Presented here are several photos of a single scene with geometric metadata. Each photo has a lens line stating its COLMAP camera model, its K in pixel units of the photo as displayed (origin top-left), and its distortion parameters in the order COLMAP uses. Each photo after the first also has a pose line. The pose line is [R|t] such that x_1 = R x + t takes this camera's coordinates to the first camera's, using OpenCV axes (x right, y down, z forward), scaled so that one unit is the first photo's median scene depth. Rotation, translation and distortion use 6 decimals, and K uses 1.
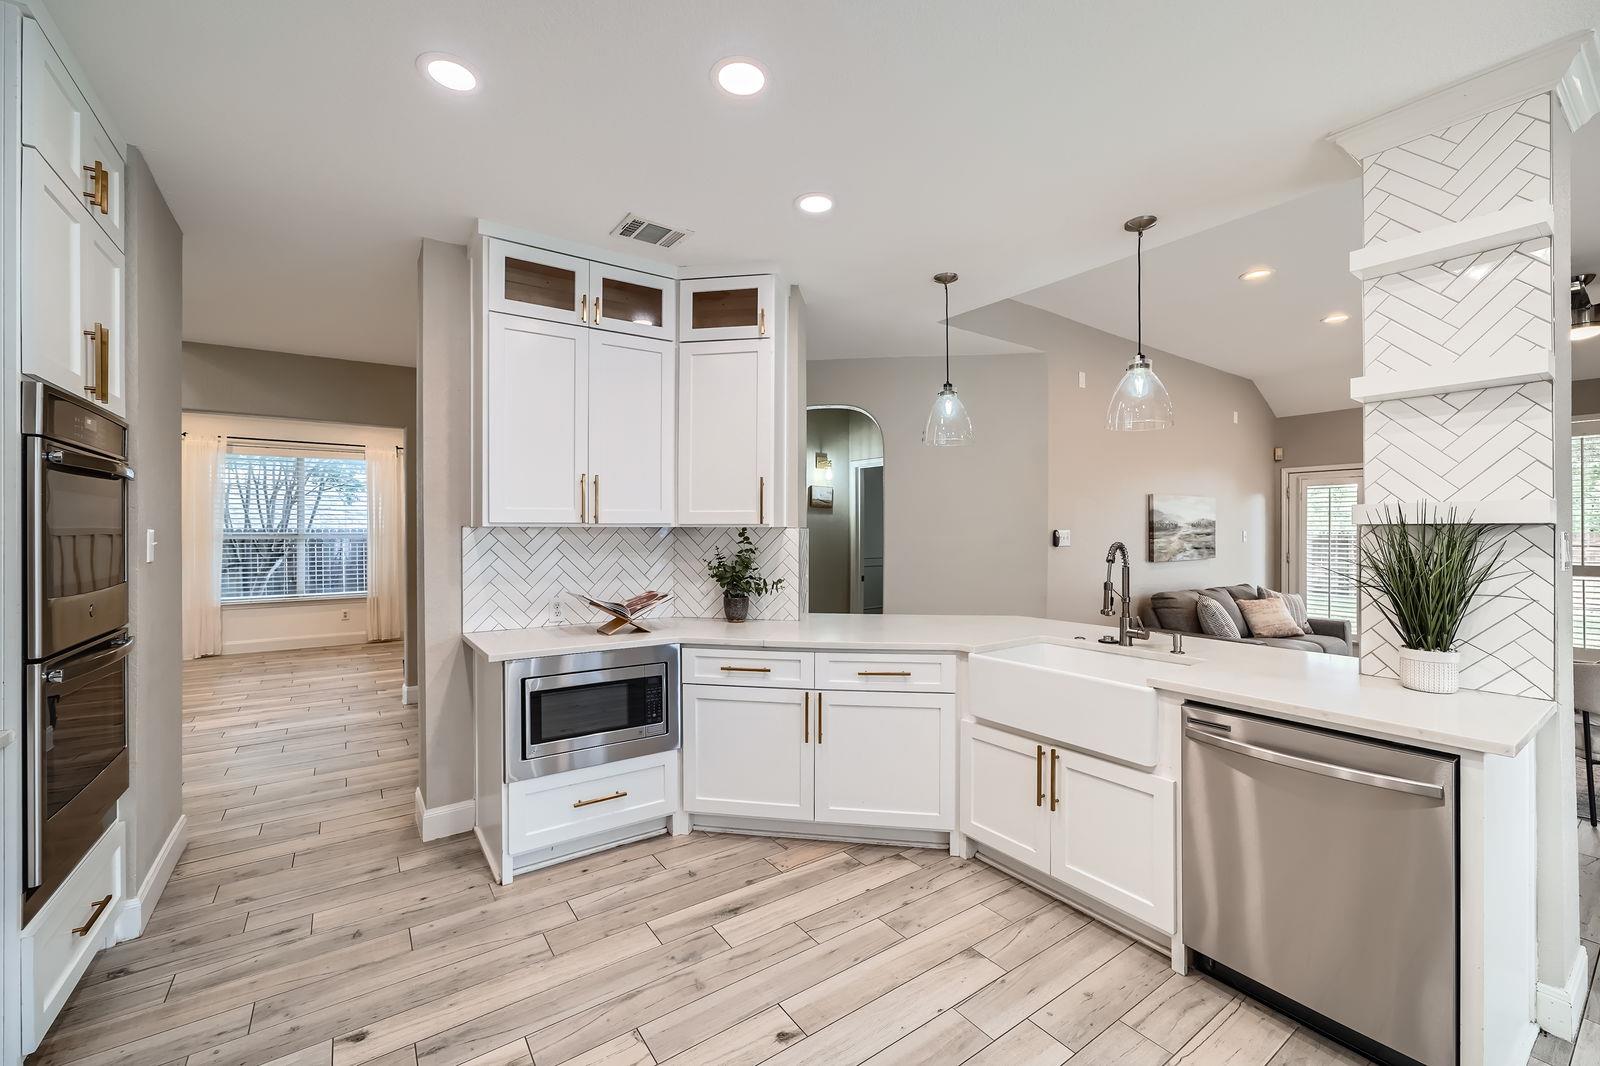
lens RADIAL K [[640.1, 0, 793.2], [0, 640.1, 528.4], [0, 0, 1]] dist [-0.012617, 0.005079]
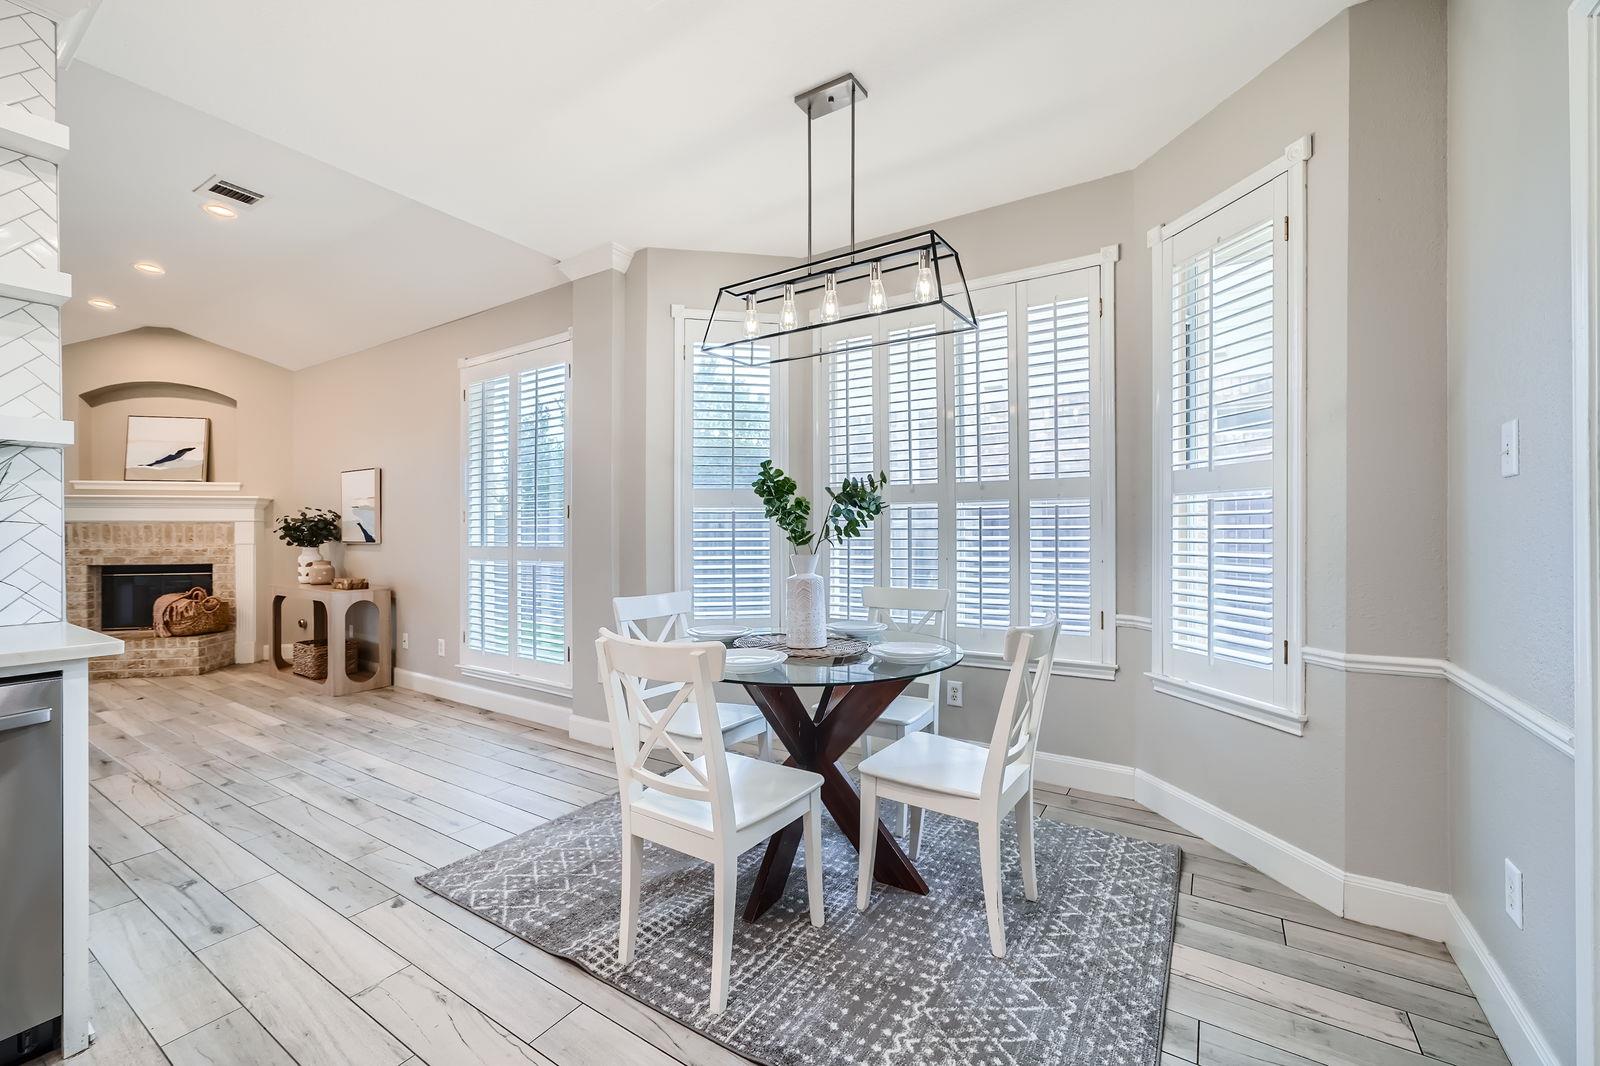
lens RADIAL K [[640.1, 0, 799.4], [0, 640.1, 531.4], [0, 0, 1]] dist [-0.012617, 0.005079]
pose [[-0.372430, 0.002732, 0.928056, -0.147060], [0.001027, 0.999996, -0.002532, 0.094045], [-0.928060, 0.000011, -0.372432, 0.194418]]
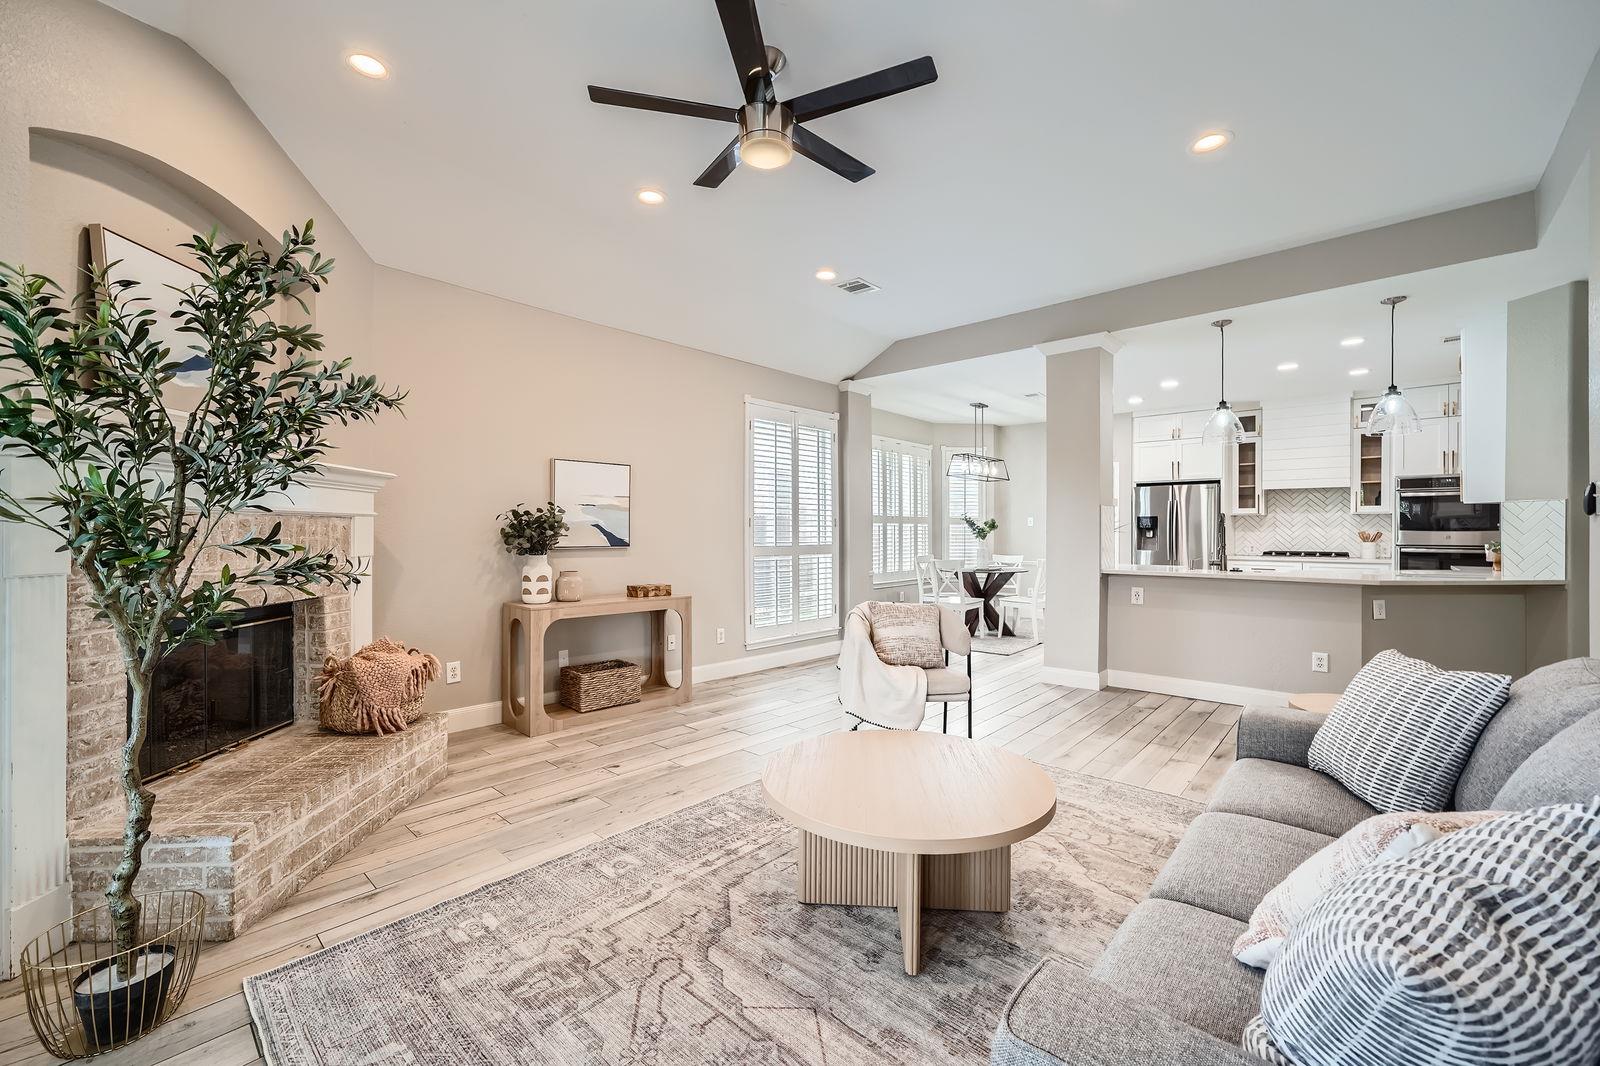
lens RADIAL K [[640.1, 0, 824.6], [0, 640.1, 532.4], [0, 0, 1]] dist [-0.012617, 0.005079]
pose [[-0.973357, -0.003237, -0.229271, 2.010255], [-0.003314, 0.999995, -0.000048, 0.081729], [0.229269, 0.000713, -0.973363, 2.527349]]
